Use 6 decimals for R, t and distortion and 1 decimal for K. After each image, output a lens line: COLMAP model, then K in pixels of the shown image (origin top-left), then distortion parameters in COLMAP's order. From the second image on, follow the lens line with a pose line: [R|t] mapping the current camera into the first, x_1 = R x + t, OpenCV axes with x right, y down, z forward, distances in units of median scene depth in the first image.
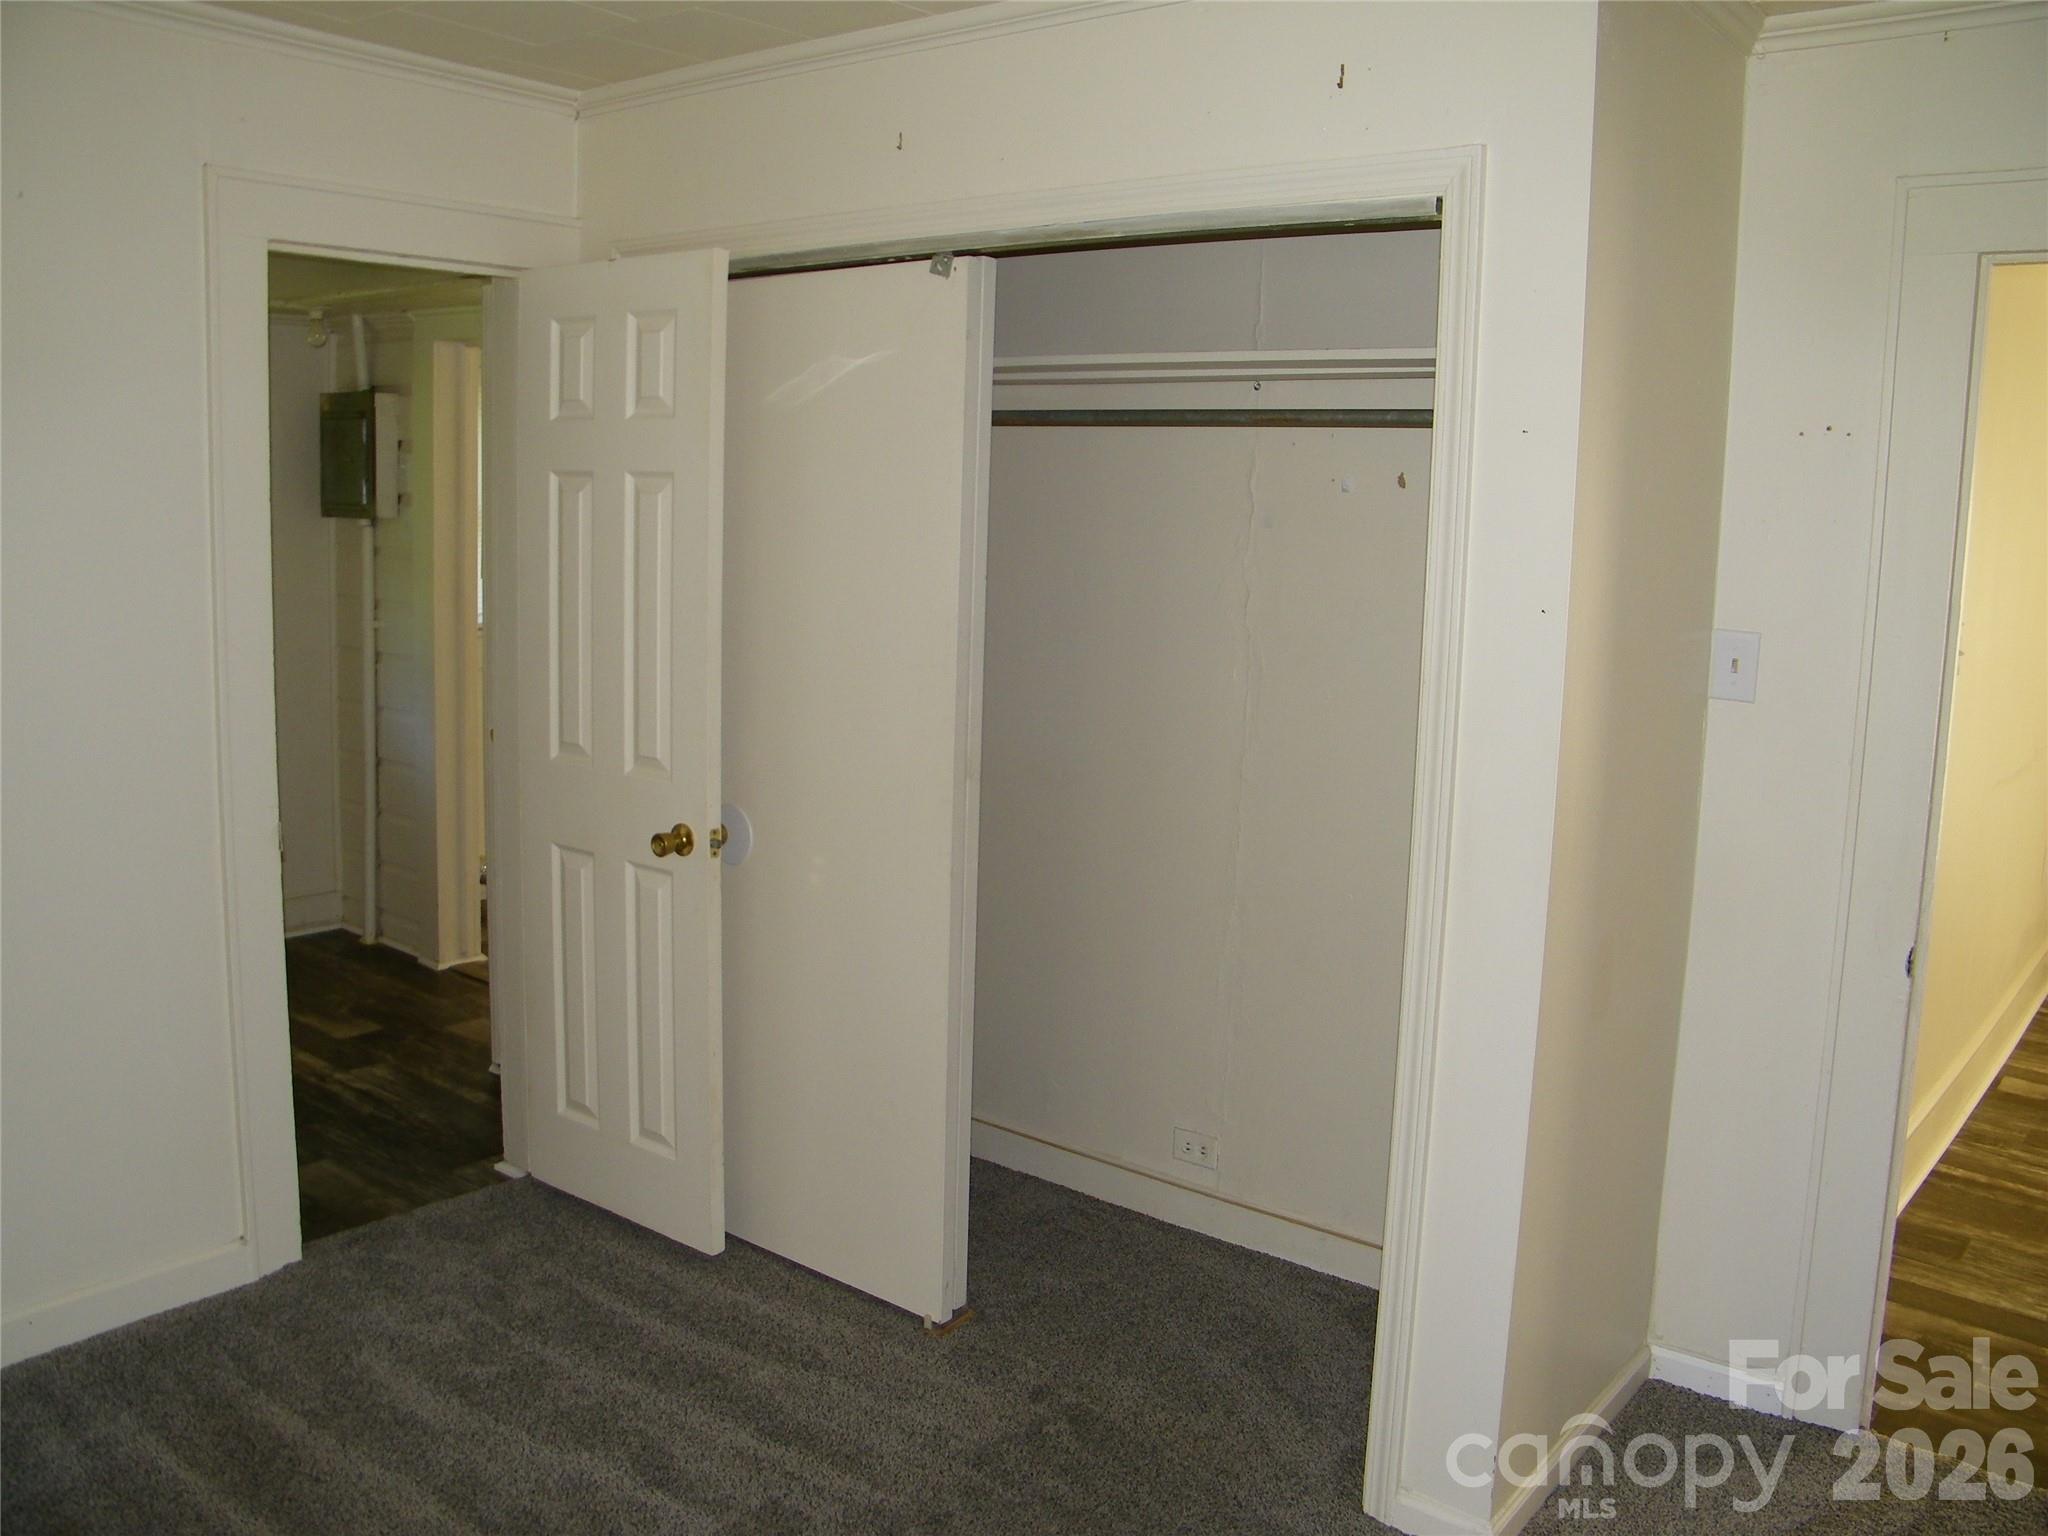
lens RADIAL K [[1717.7, 0, 1027.3], [0, 1717.7, 760.2], [0, 0, 1]] dist [-0.184549, 0.148222]
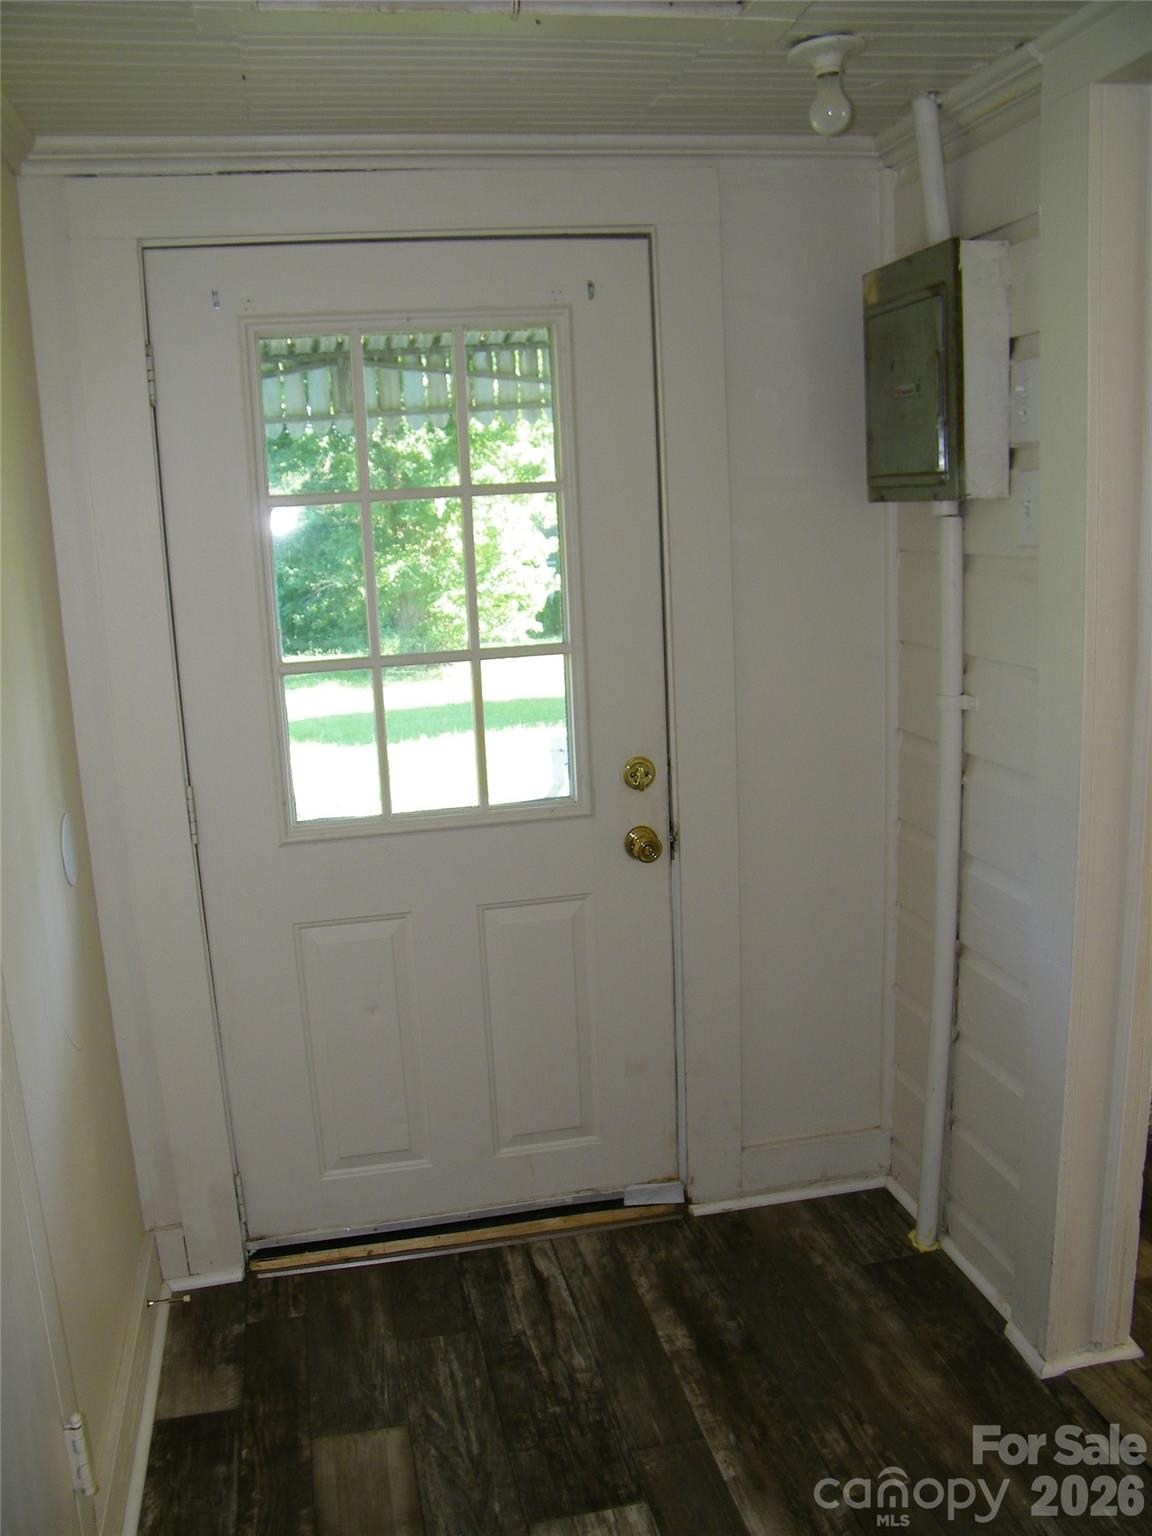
lens RADIAL K [[1288.3, 0, 571.0], [0, 1288.3, 766.4], [0, 0, 1]] dist [-0.184549, 0.148222]
pose [[0.772027, 0.056612, -0.633064, -0.232566], [-0.020110, 0.997702, 0.064696, -0.085123], [0.635272, -0.037216, 0.771391, 0.617081]]
